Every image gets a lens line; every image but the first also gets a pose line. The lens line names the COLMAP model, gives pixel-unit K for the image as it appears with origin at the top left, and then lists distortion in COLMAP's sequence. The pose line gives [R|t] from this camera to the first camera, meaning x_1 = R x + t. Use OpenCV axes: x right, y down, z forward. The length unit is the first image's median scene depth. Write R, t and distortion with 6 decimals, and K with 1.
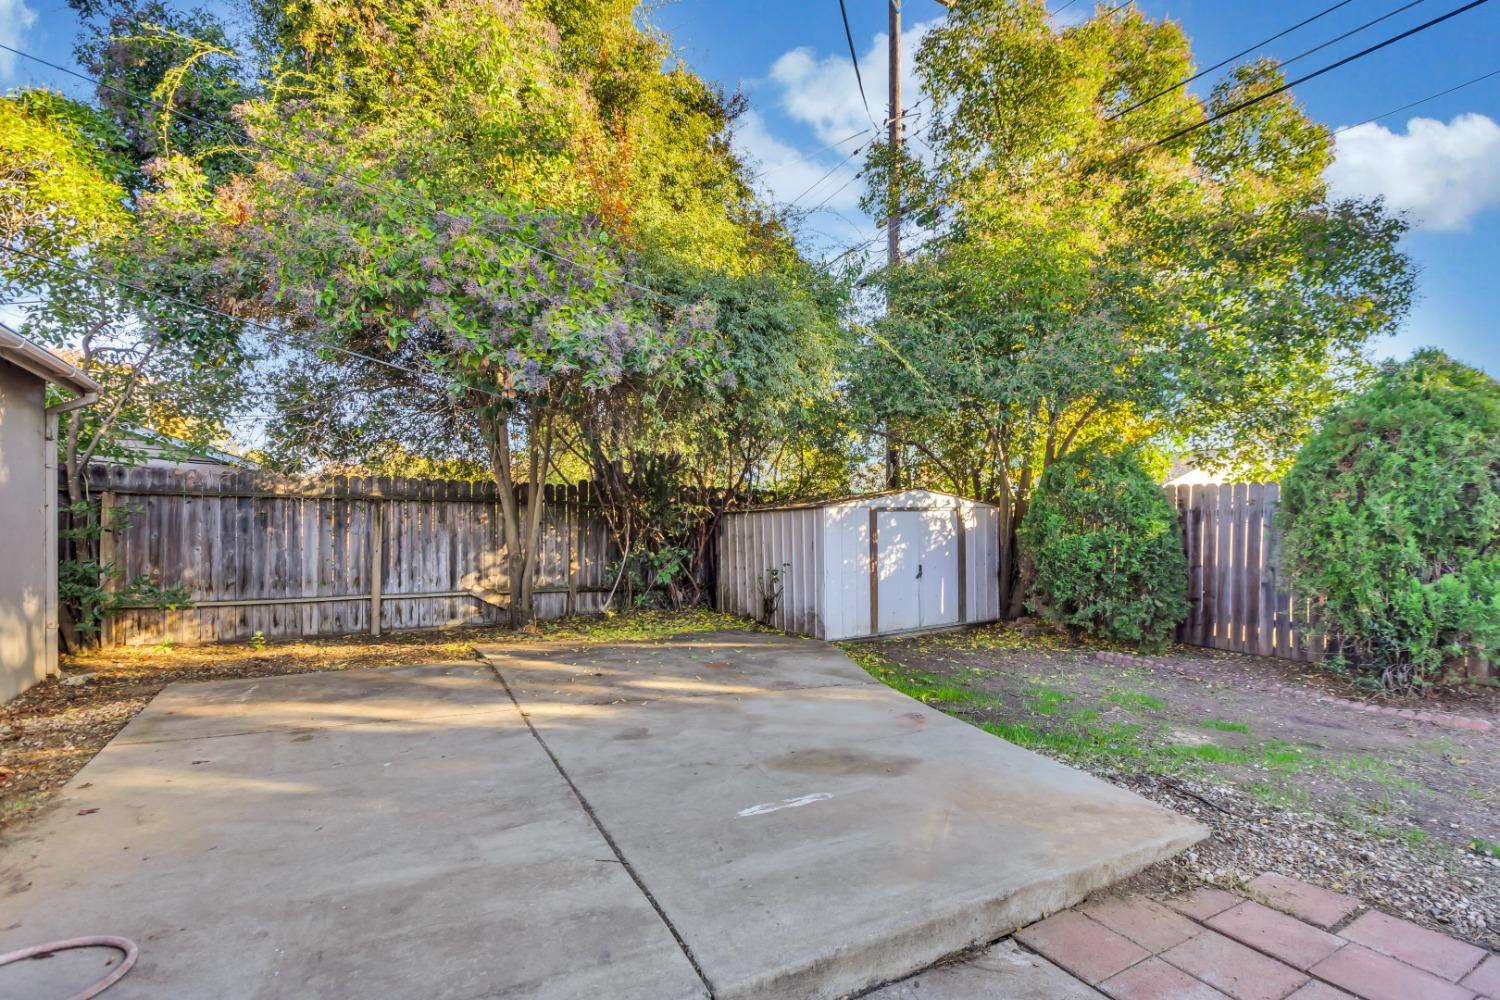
lens RADIAL K [[679.2, 0, 772.2], [0, 679.2, 534.2], [0, 0, 1]] dist [0.000758, -0.000186]
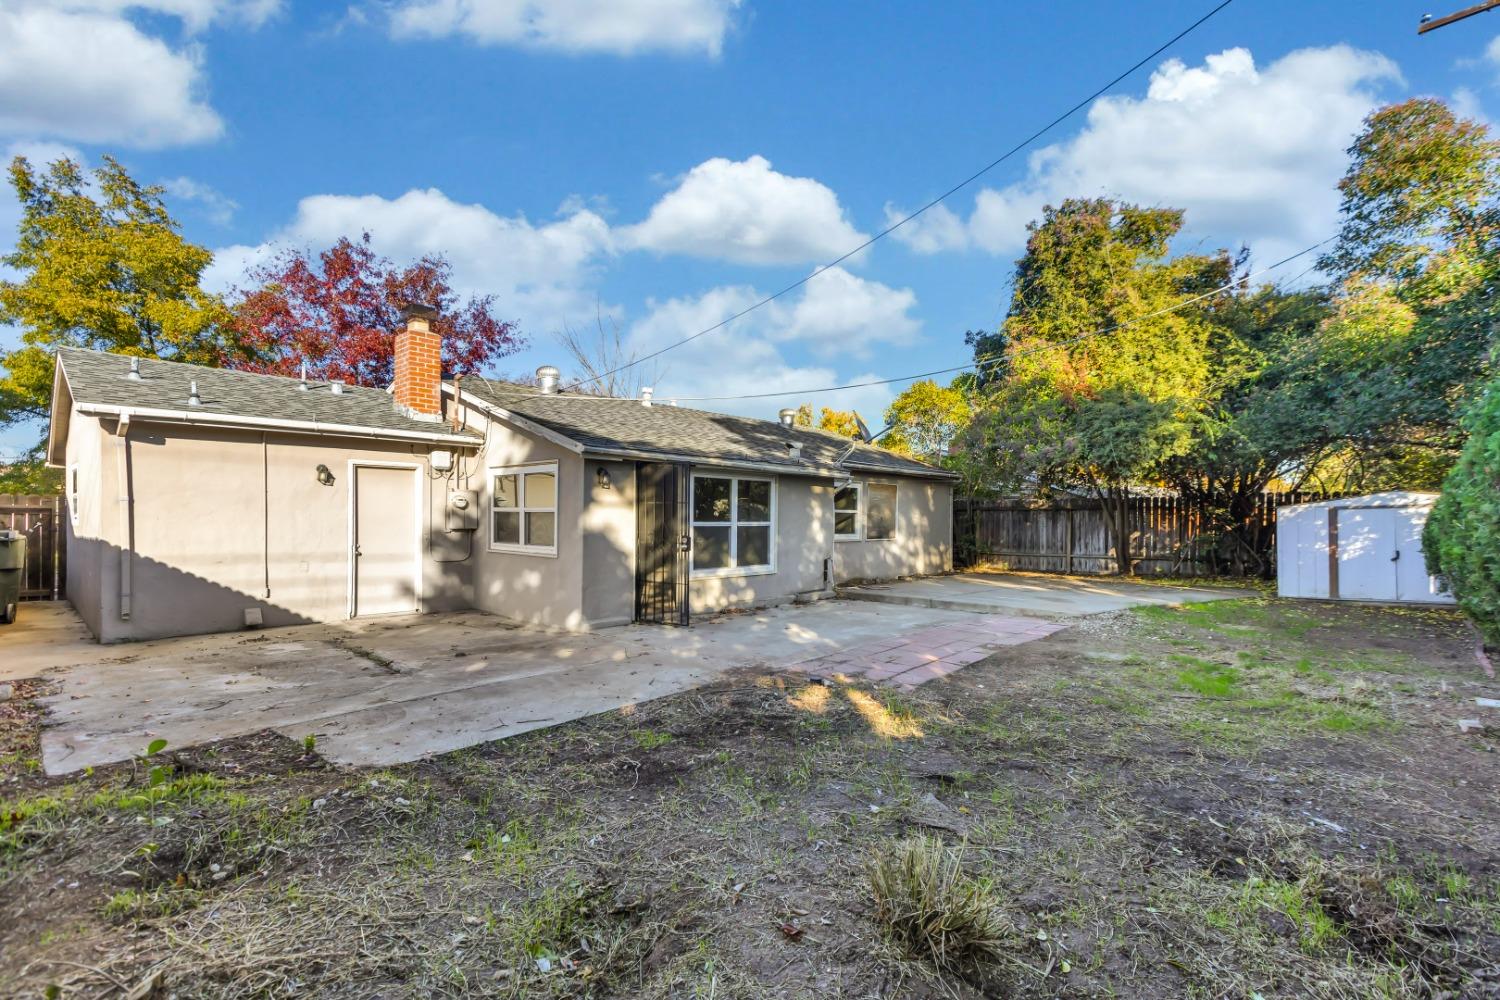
lens RADIAL K [[679.2, 0, 750.2], [0, 679.2, 516.5], [0, 0, 1]] dist [0.000758, -0.000186]
pose [[0.278274, -0.011607, -0.960432, 1.153402], [-0.000328, 0.999926, -0.012179, -0.003517], [0.960502, 0.003704, 0.278250, -0.534139]]
